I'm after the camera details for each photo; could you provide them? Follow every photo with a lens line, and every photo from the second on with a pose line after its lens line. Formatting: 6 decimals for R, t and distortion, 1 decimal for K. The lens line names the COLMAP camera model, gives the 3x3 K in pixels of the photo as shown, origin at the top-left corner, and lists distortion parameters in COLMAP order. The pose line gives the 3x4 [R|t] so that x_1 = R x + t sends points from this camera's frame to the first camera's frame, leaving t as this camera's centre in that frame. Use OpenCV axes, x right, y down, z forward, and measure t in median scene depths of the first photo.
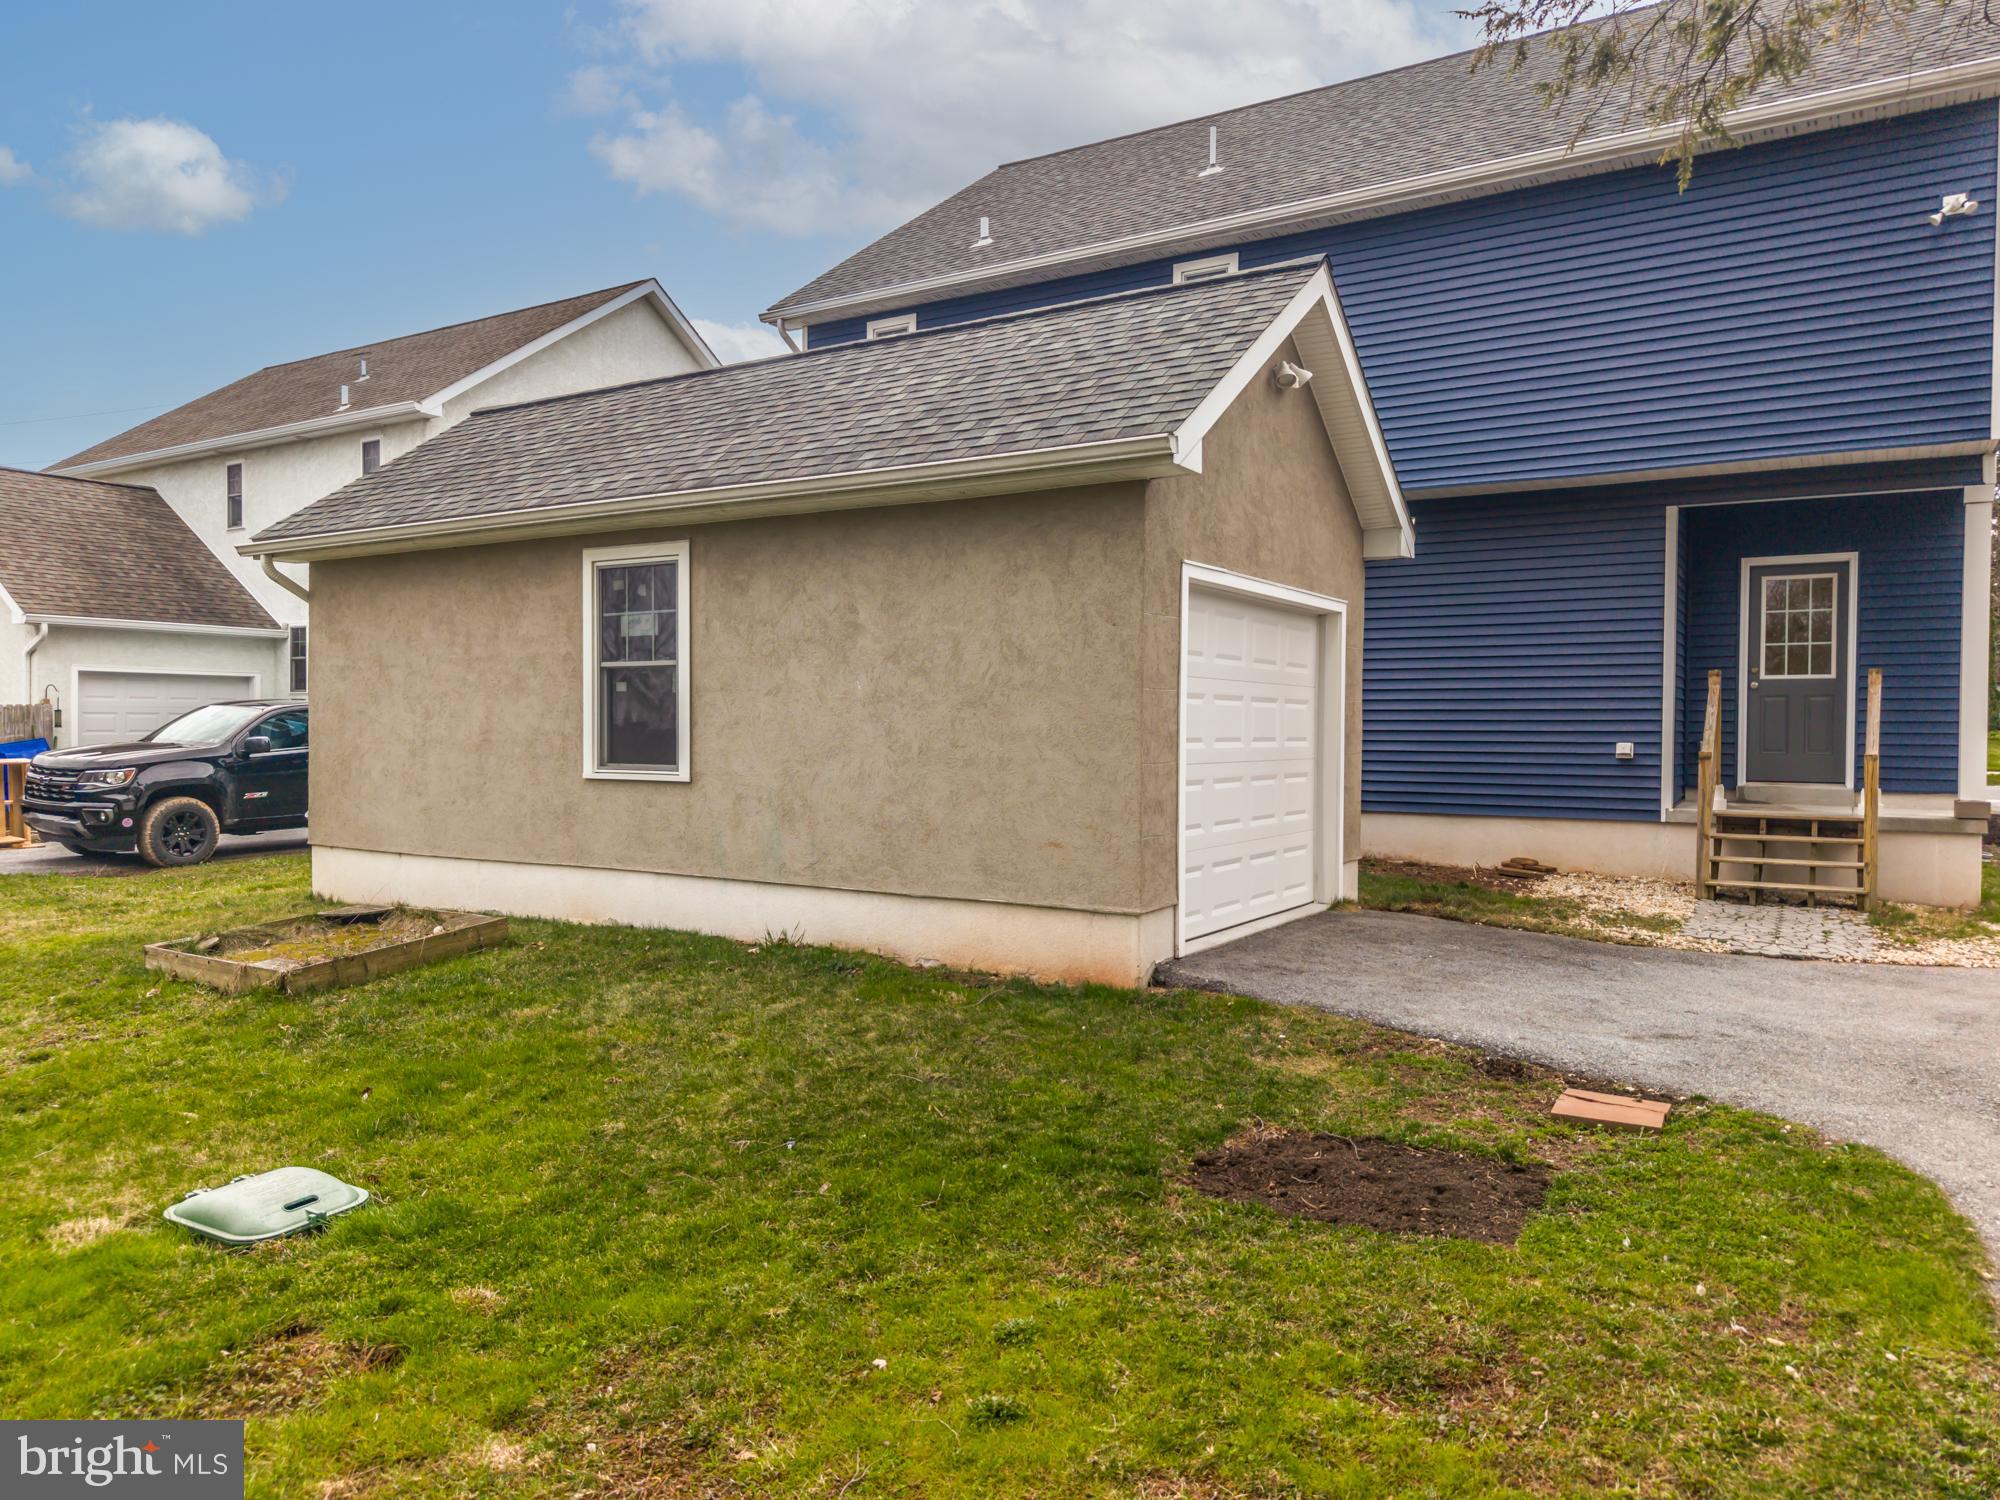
lens RADIAL K [[1358.3, 0, 1000.0], [0, 1358.3, 750.0], [0, 0, 1]] dist [0.063204, -0.087192]
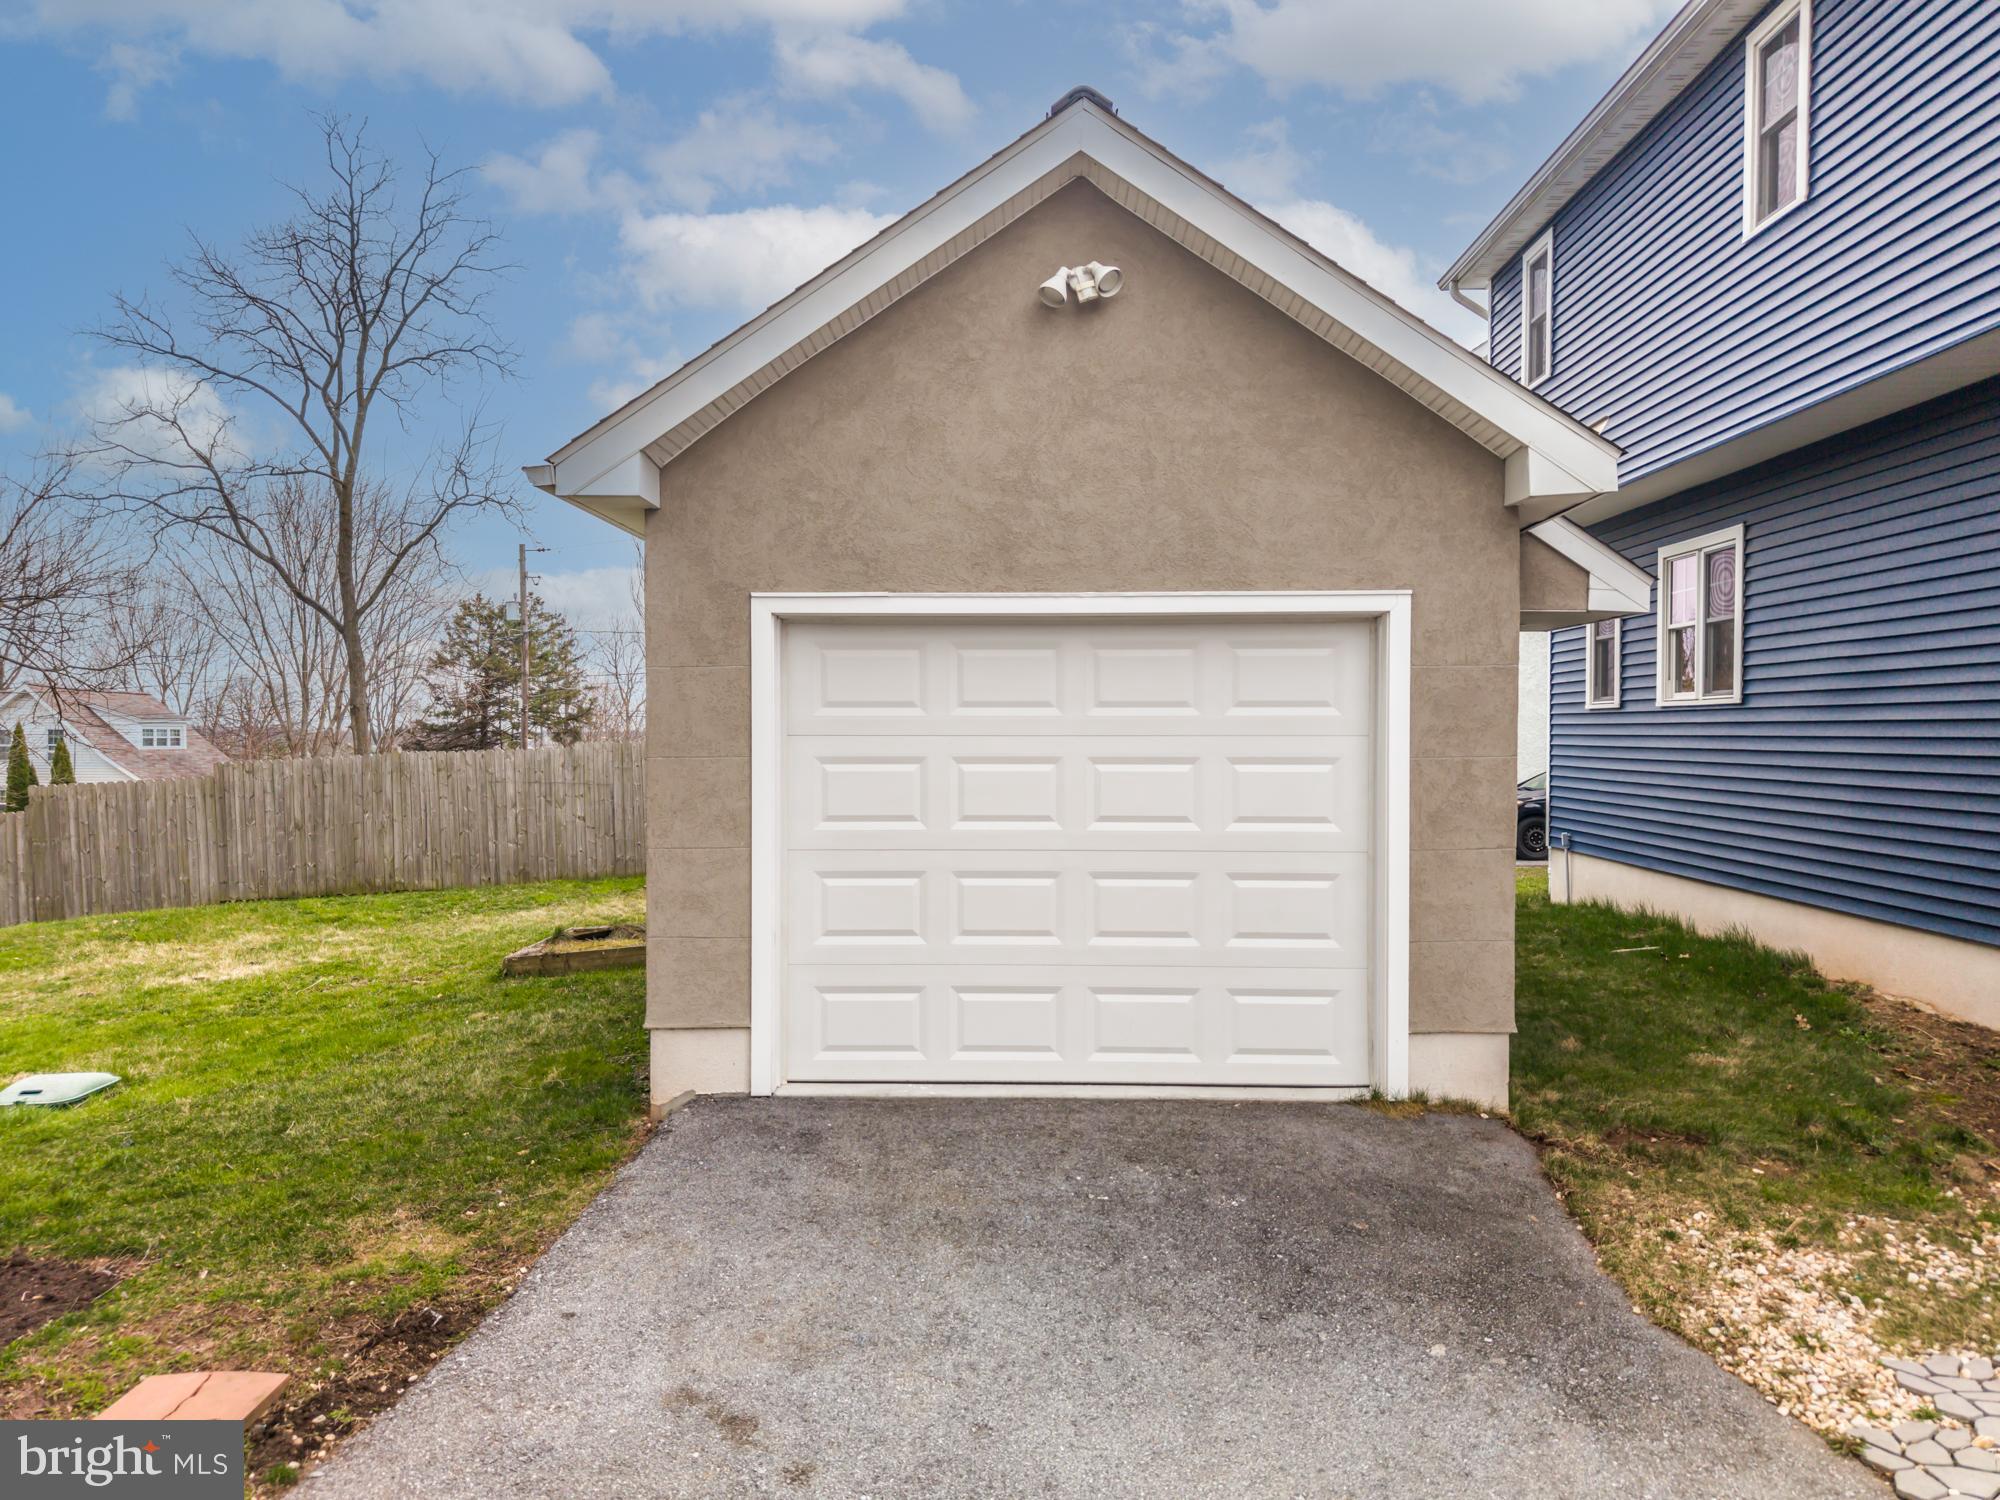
lens RADIAL K [[1358.3, 0, 1000.0], [0, 1358.3, 750.0], [0, 0, 1]] dist [0.063204, -0.087192]
pose [[0.499049, 0.005317, -0.866558, 0.875657], [-0.011344, 0.999936, -0.000398, -0.048355], [0.866500, 0.010029, 0.499077, 0.719654]]
